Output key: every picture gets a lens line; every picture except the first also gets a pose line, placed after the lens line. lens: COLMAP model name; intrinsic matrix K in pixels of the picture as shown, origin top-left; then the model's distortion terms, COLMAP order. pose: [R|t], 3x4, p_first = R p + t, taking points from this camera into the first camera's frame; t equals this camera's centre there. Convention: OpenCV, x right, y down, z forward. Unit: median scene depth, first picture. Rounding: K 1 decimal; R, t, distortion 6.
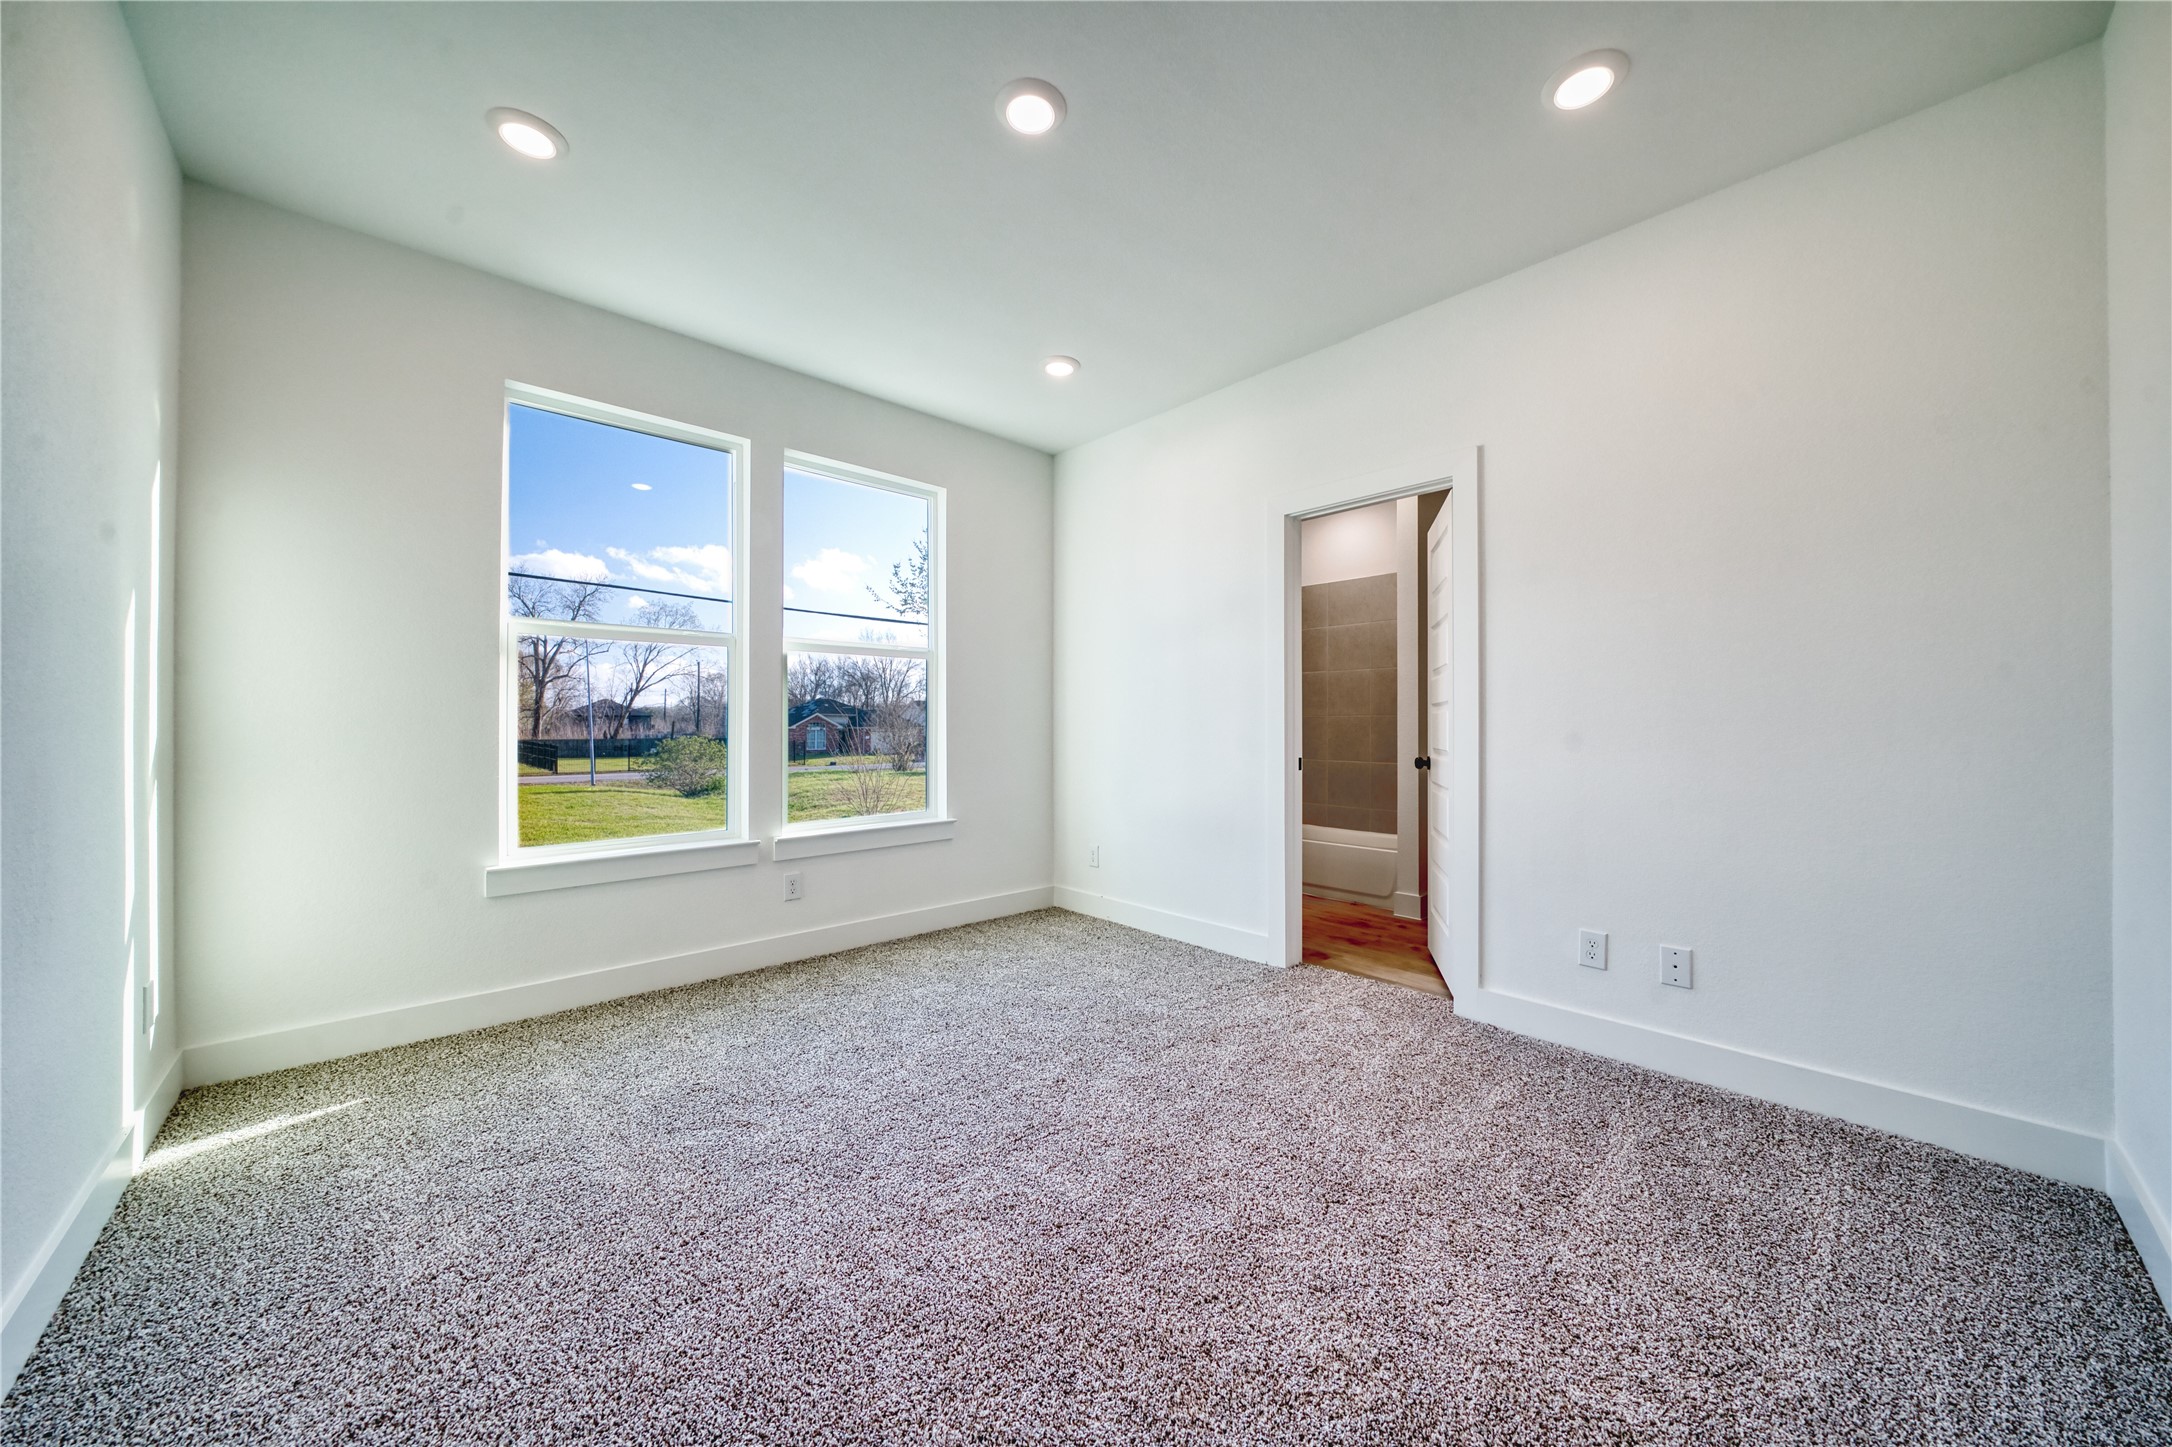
lens RADIAL K [[750.8, 0, 1091.3], [0, 750.8, 725.4], [0, 0, 1]] dist [-0.008457, 0.000548]
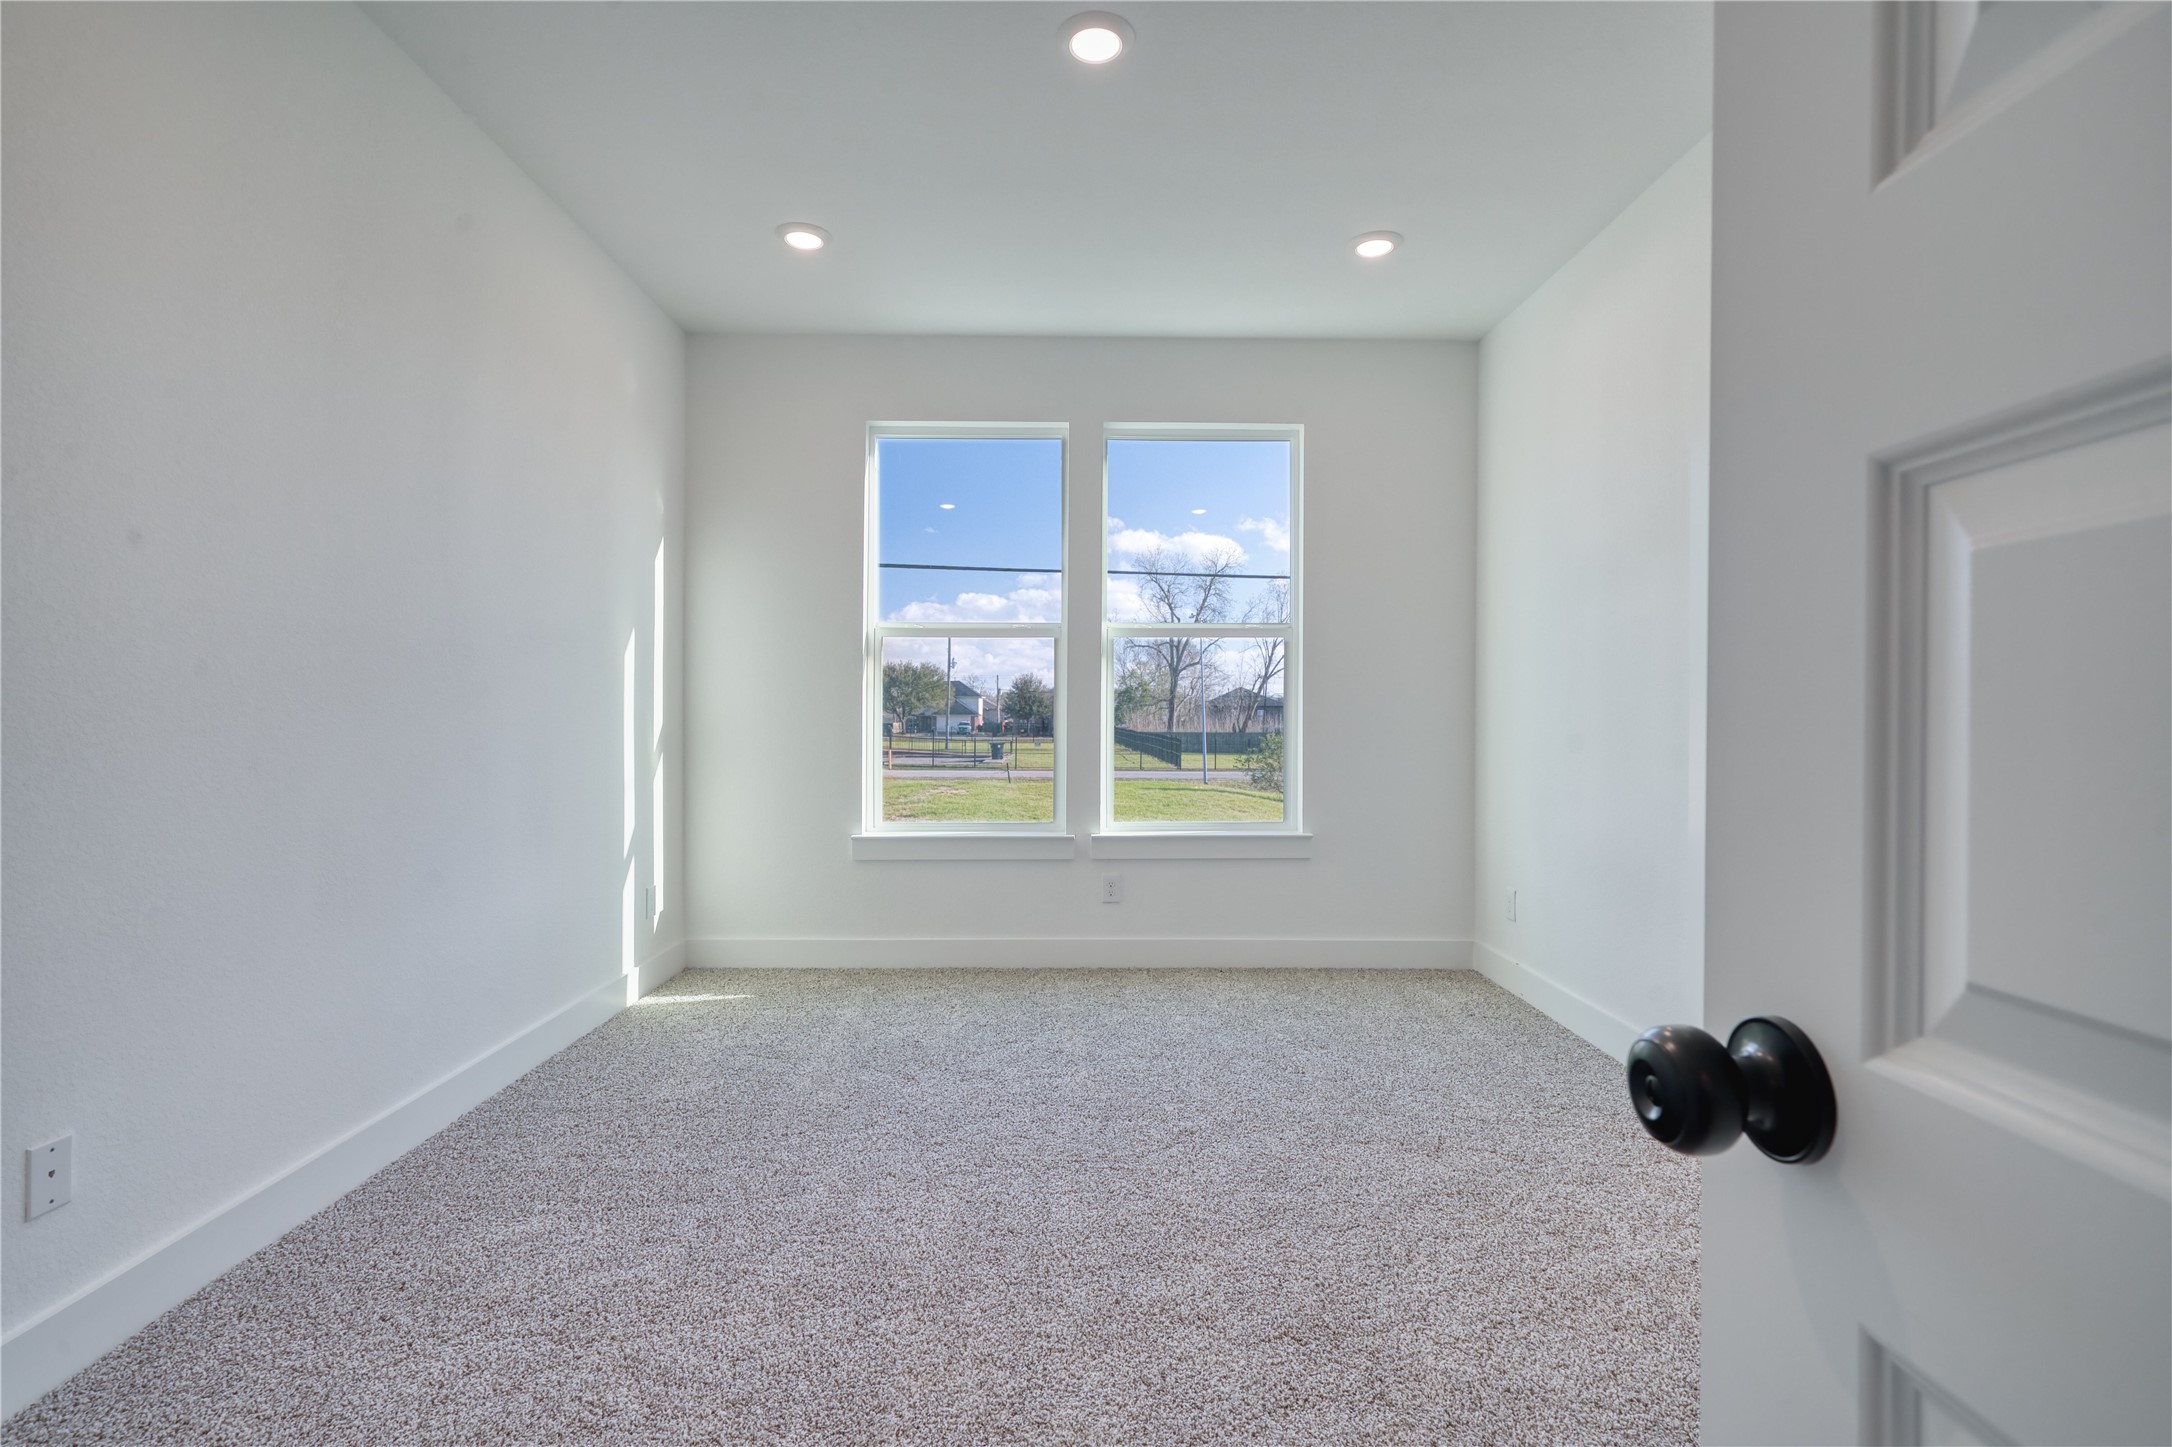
lens RADIAL K [[1004.0, 0, 1078.9], [0, 1004.0, 721.8], [0, 0, 1]] dist [-0.003255, -0.000097]
pose [[0.738510, 0.006577, -0.674210, 0.402640], [-0.004099, 0.999978, 0.005266, 0.000433], [0.674230, -0.001126, 0.738521, 0.044291]]
